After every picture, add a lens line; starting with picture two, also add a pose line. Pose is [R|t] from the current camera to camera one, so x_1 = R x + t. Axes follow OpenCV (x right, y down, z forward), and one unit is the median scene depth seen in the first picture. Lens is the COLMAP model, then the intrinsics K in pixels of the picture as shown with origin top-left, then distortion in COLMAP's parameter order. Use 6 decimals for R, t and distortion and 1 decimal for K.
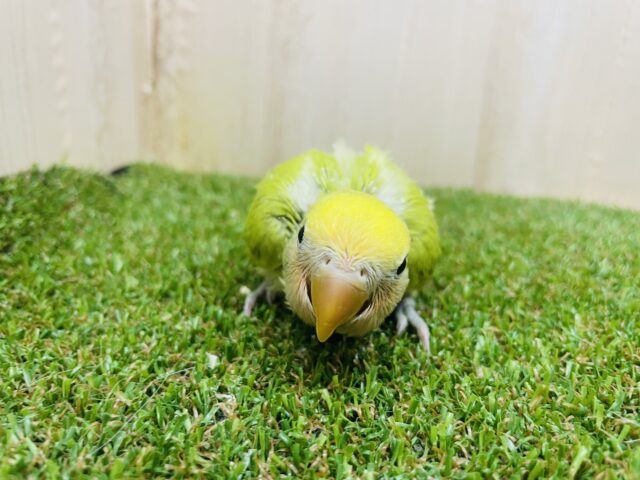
lens RADIAL K [[510.1, 0, 320.0], [0, 510.1, 240.0], [0, 0, 1]] dist [0.001598, -0.063980]
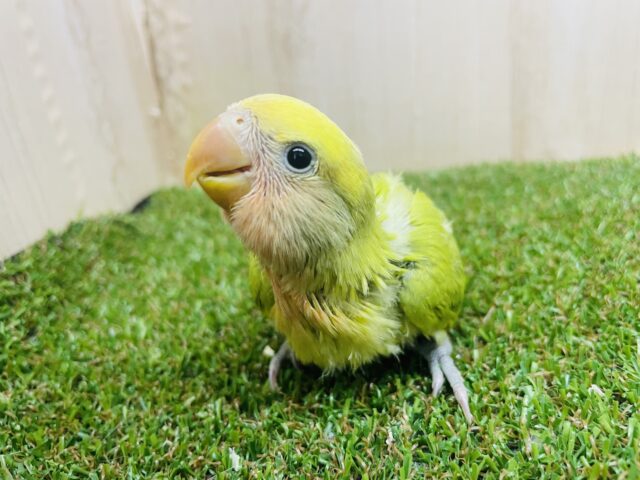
lens RADIAL K [[510.1, 0, 320.0], [0, 510.1, 240.0], [0, 0, 1]] dist [0.001598, -0.063980]
pose [[0.982729, -0.148754, -0.110077, 0.066946], [0.157350, 0.984767, 0.073996, -0.132522], [0.097393, -0.090039, 0.991165, 0.077100]]
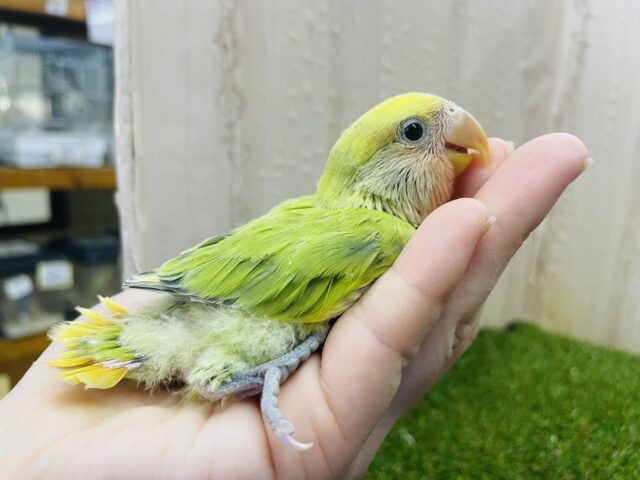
lens RADIAL K [[510.1, 0, 320.0], [0, 510.1, 240.0], [0, 0, 1]] dist [0.001598, -0.063980]
pose [[0.772272, 0.094007, -0.628298, 0.286584], [-0.197408, 0.975542, -0.096682, -0.191149], [0.603843, 0.198695, 0.771942, -1.303377]]
